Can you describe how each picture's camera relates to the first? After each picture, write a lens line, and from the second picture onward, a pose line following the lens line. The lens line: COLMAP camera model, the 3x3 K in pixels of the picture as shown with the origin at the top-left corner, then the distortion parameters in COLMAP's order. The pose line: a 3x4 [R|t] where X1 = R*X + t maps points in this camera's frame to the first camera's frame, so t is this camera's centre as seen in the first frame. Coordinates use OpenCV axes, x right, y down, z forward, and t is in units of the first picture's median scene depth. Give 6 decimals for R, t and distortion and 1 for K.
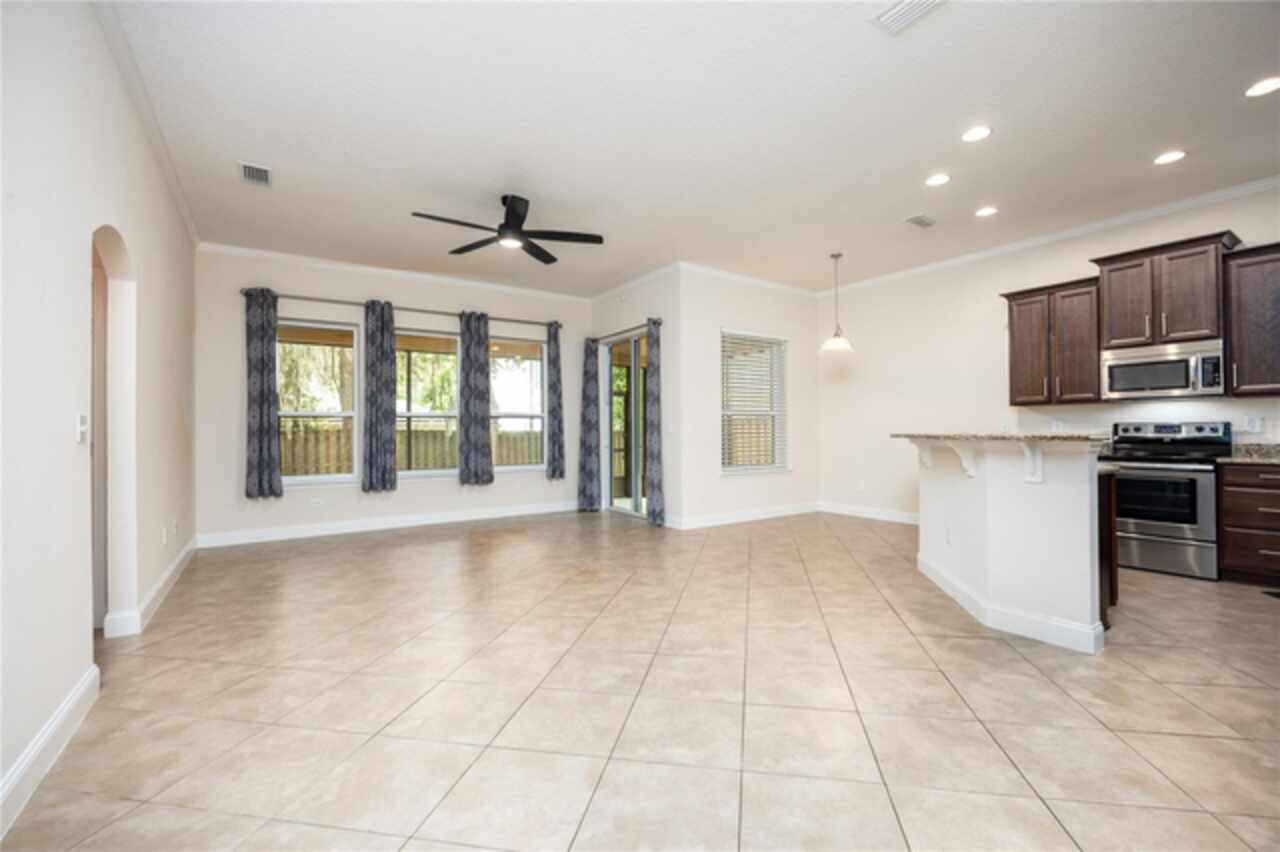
lens RADIAL K [[551.7, 0, 646.7], [0, 551.7, 432.6], [0, 0, 1]] dist [0.006376, 0.000428]
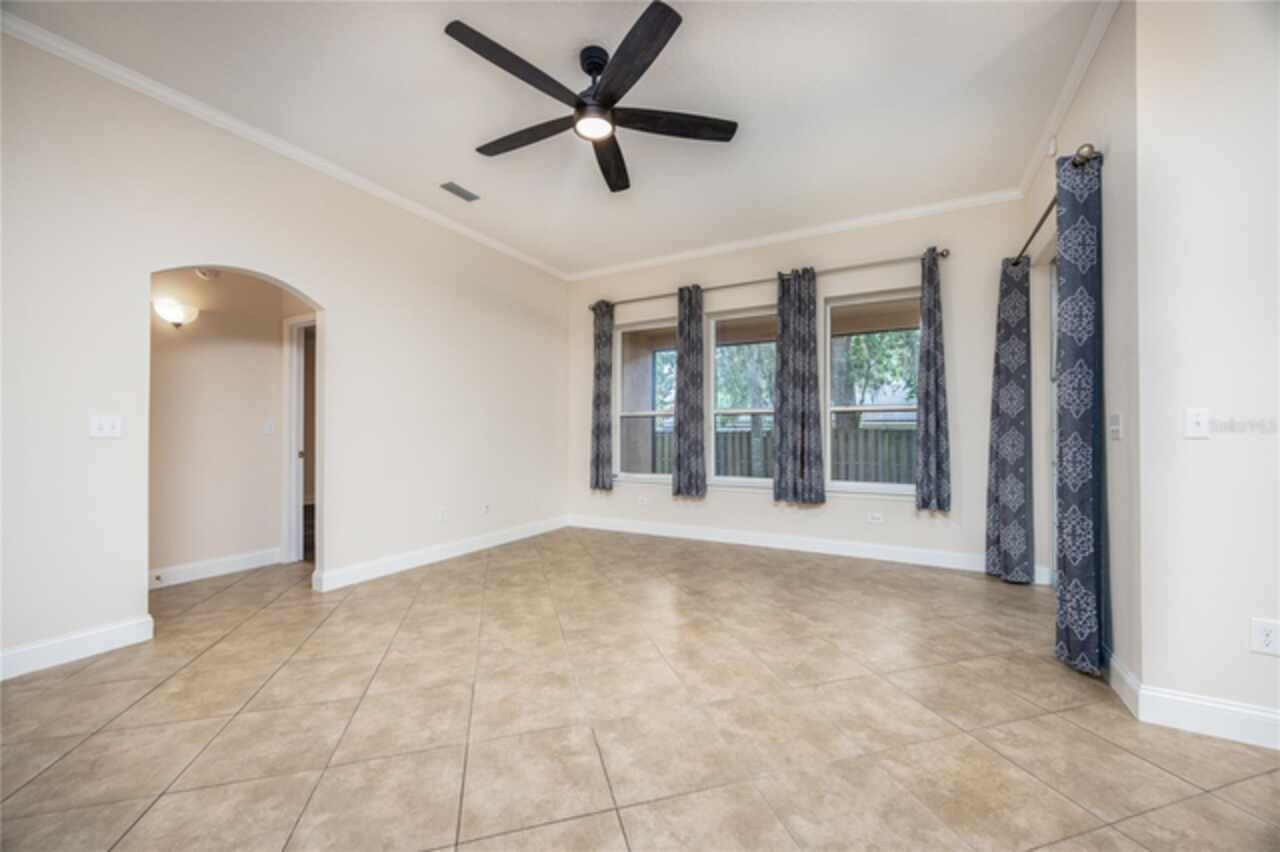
lens RADIAL K [[490.1, 0, 653.9], [0, 490.1, 424.0], [0, 0, 1]] dist [0.002637, -0.000882]
pose [[0.465078, -0.010395, -0.885209, 0.180806], [-0.009751, 0.999810, -0.016864, 0.000837], [0.885216, 0.016475, 0.464888, 0.530537]]
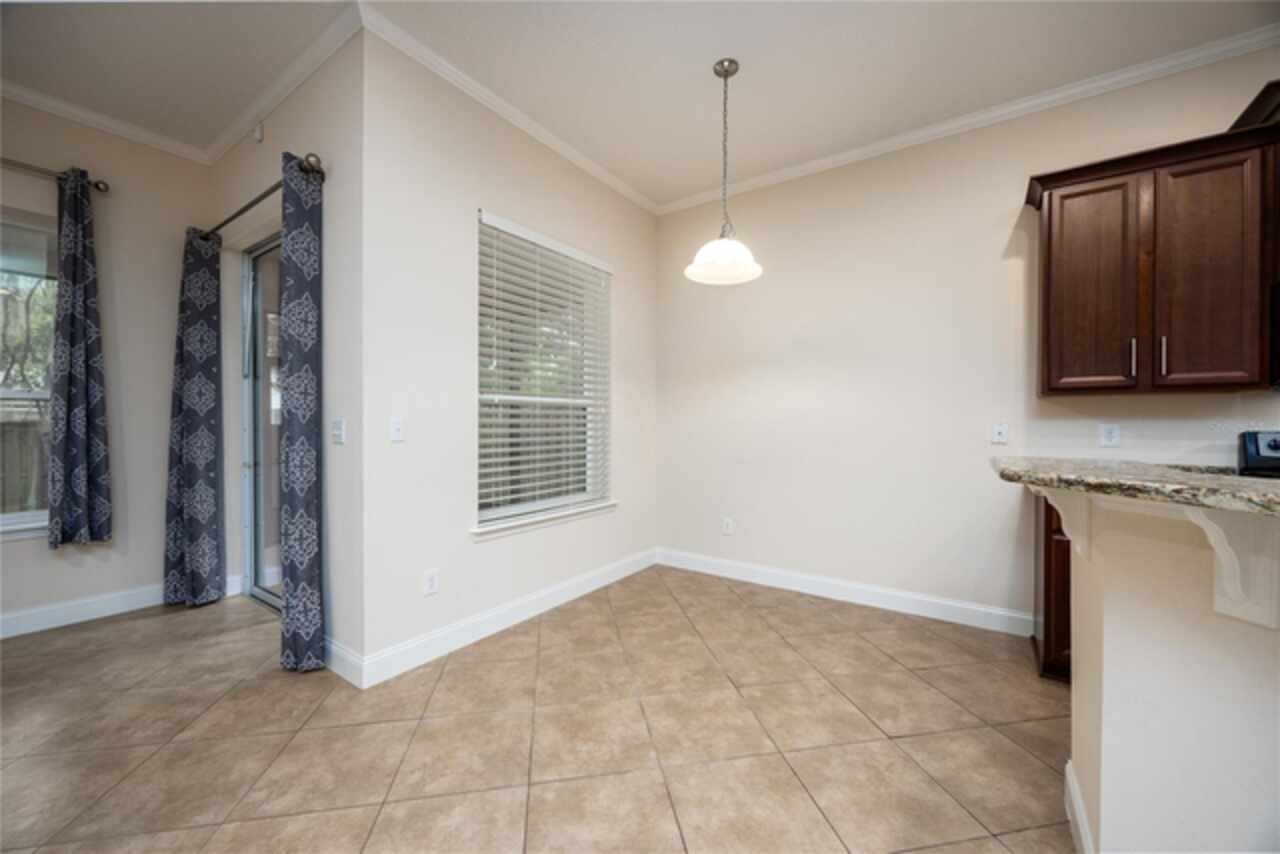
lens RADIAL K [[490.1, 0, 633.2], [0, 490.1, 424.2], [0, 0, 1]] dist [0.002637, -0.000882]
pose [[0.937385, 0.003926, 0.348272, 0.110402], [-0.003881, 0.999992, -0.000829, -0.011733], [-0.348273, -0.000575, 0.937393, 0.547294]]
